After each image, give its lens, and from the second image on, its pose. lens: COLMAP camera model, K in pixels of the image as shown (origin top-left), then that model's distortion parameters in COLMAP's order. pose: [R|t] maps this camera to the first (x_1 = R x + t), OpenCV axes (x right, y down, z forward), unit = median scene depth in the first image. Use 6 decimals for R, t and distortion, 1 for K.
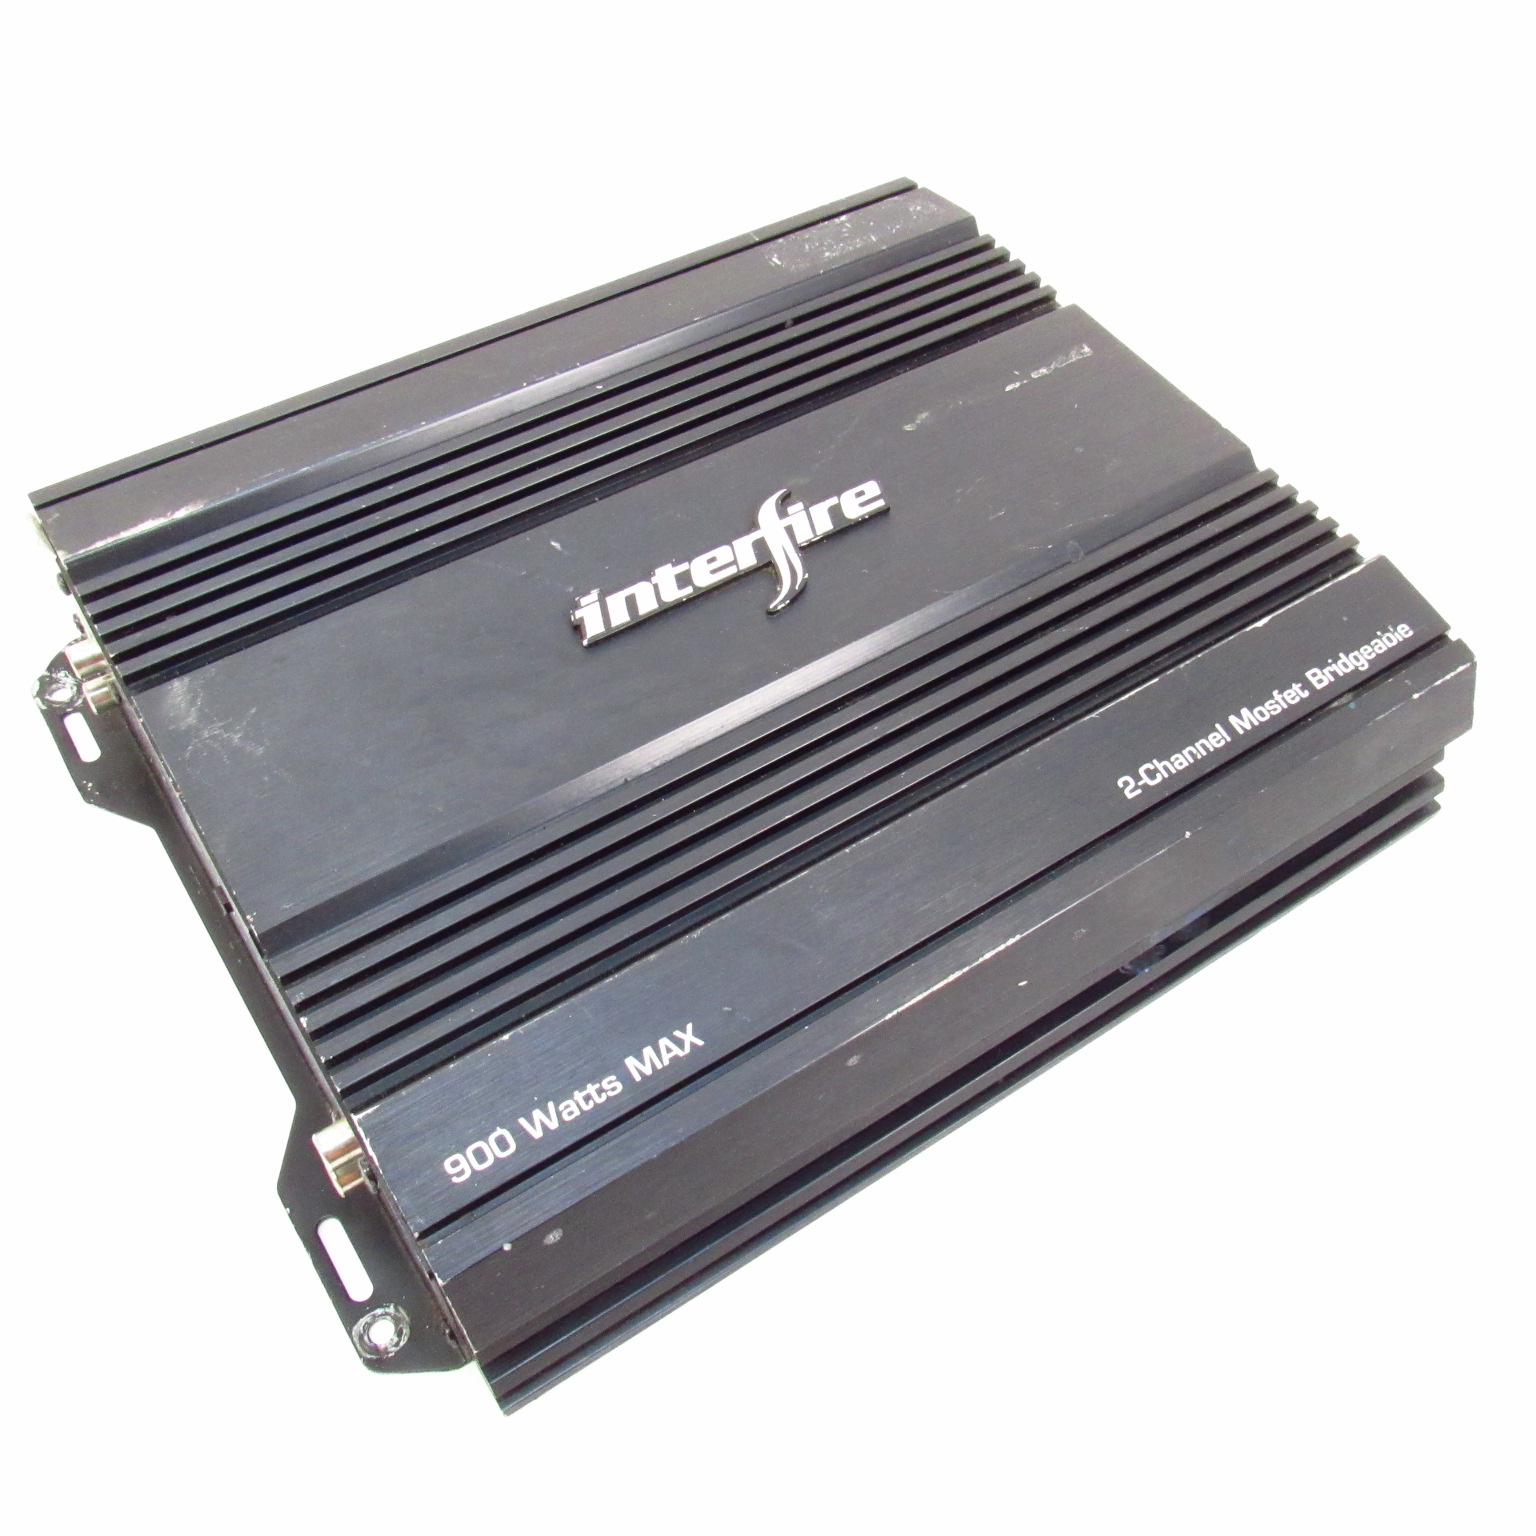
lens RADIAL K [[1497.5, 0, 768.0], [0, 1497.5, 768.0], [0, 0, 1]] dist [0.002326, 0.000090]
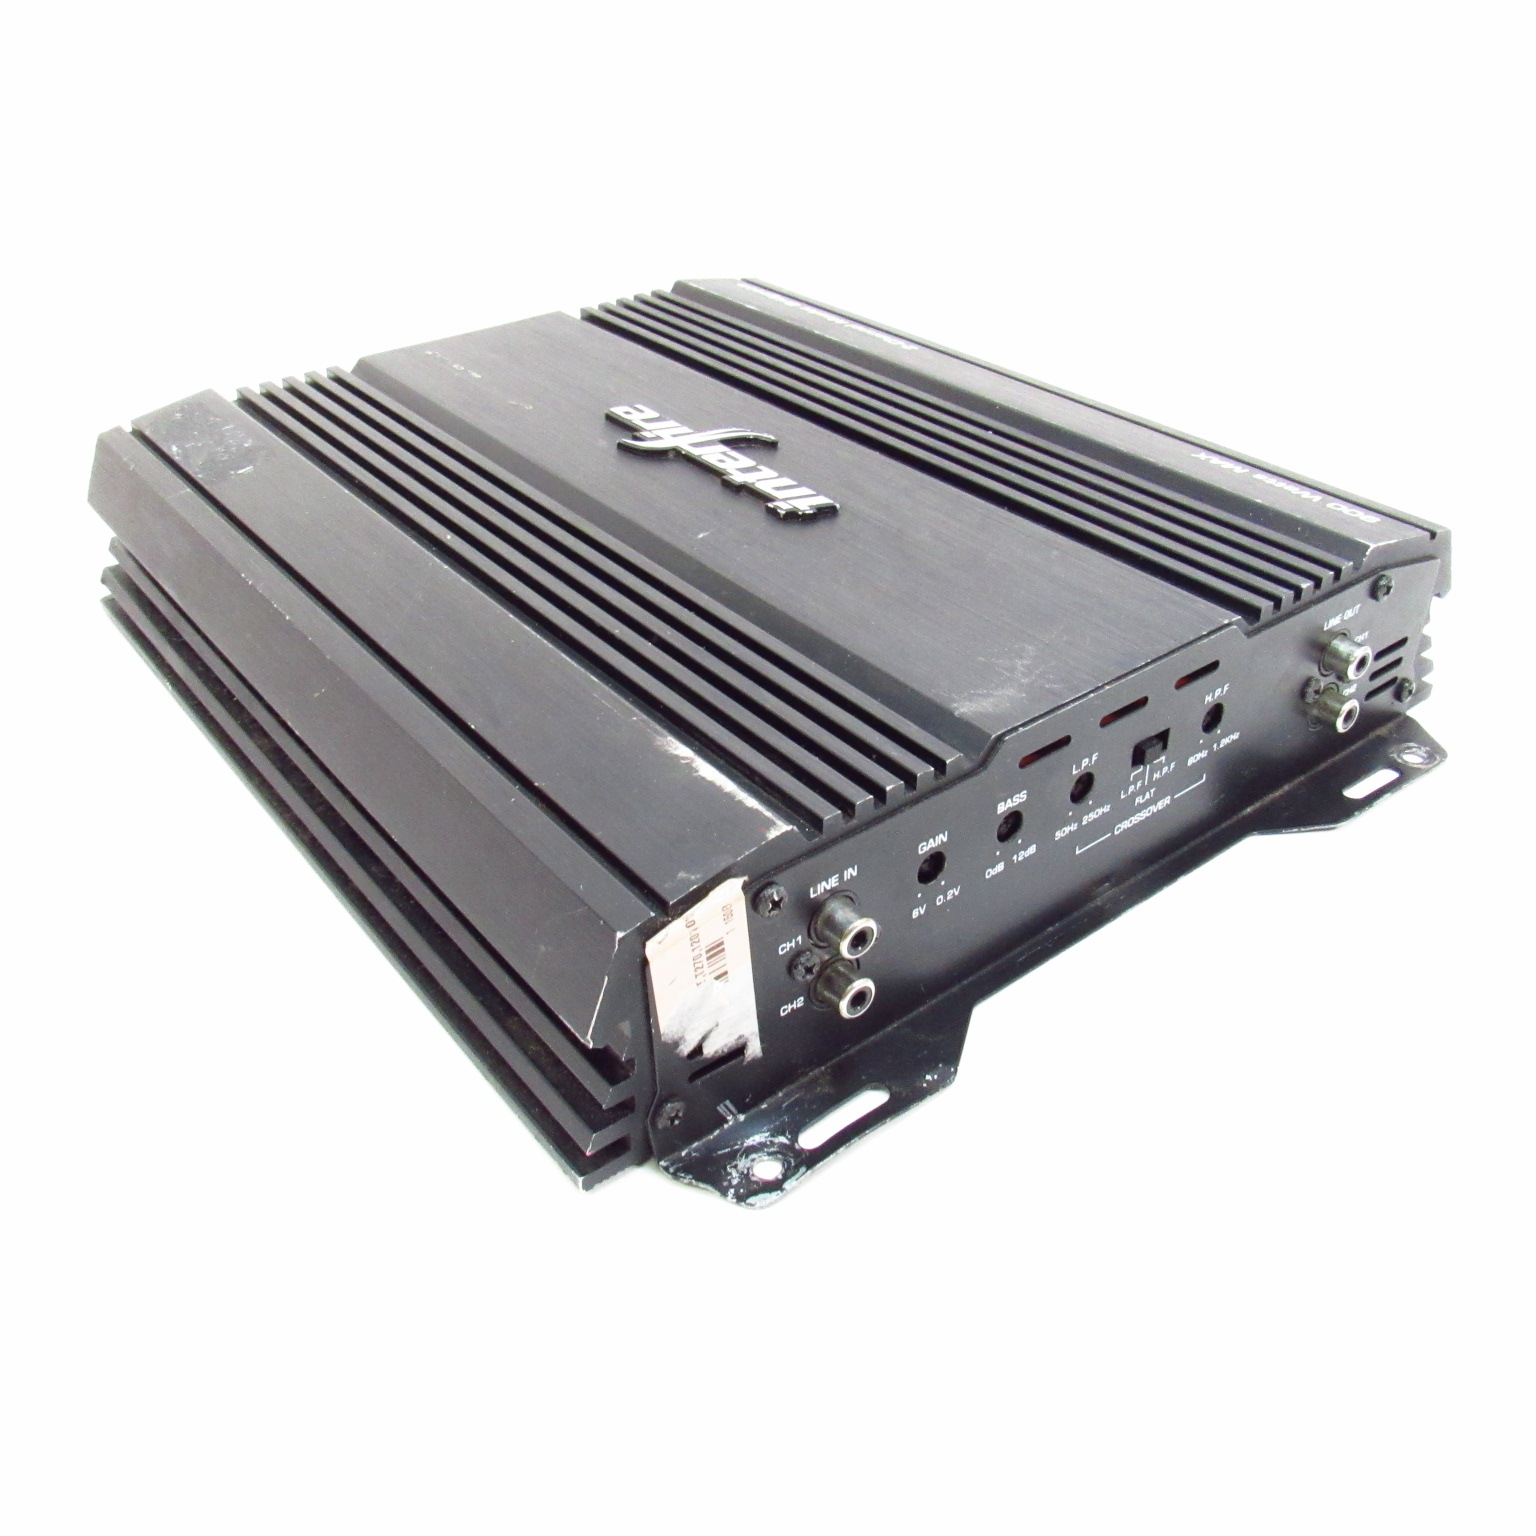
lens RADIAL K [[1466.9, 0, 768.0], [0, 1466.9, 768.0], [0, 0, 1]] dist [-0.054074, -0.005958]
pose [[-0.068849, -0.593075, 0.802198, -0.981636], [0.816343, 0.428718, 0.387019, -0.413566], [-0.573449, 0.681515, 0.454636, 0.657262]]
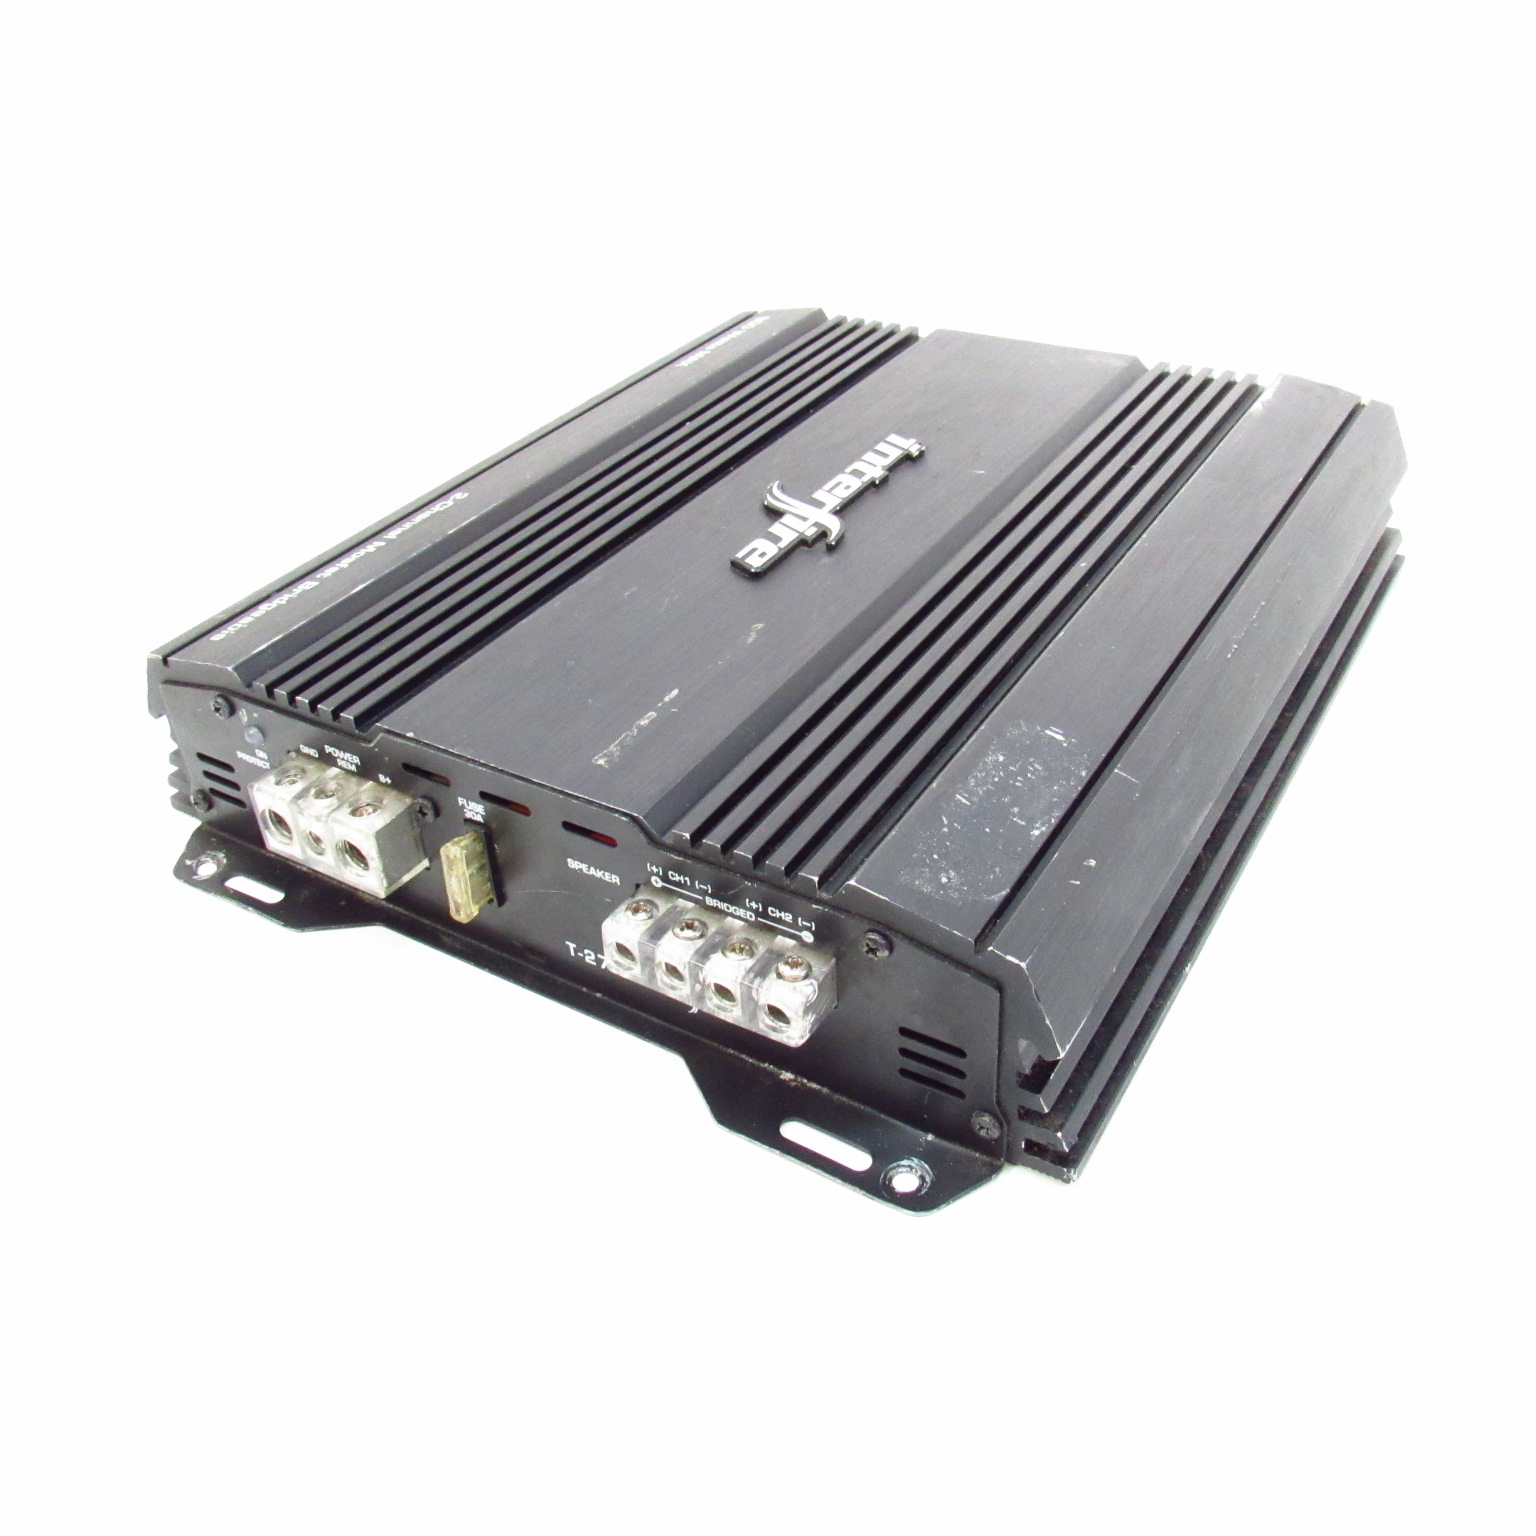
lens RADIAL K [[1466.9, 0, 768.0], [0, 1466.9, 768.0], [0, 0, 1]] dist [-0.054074, -0.005958]
pose [[-0.906923, 0.256124, -0.334503, 0.437017], [-0.325576, 0.077824, 0.942308, -1.134217], [0.267380, 0.963506, 0.012807, 1.165132]]
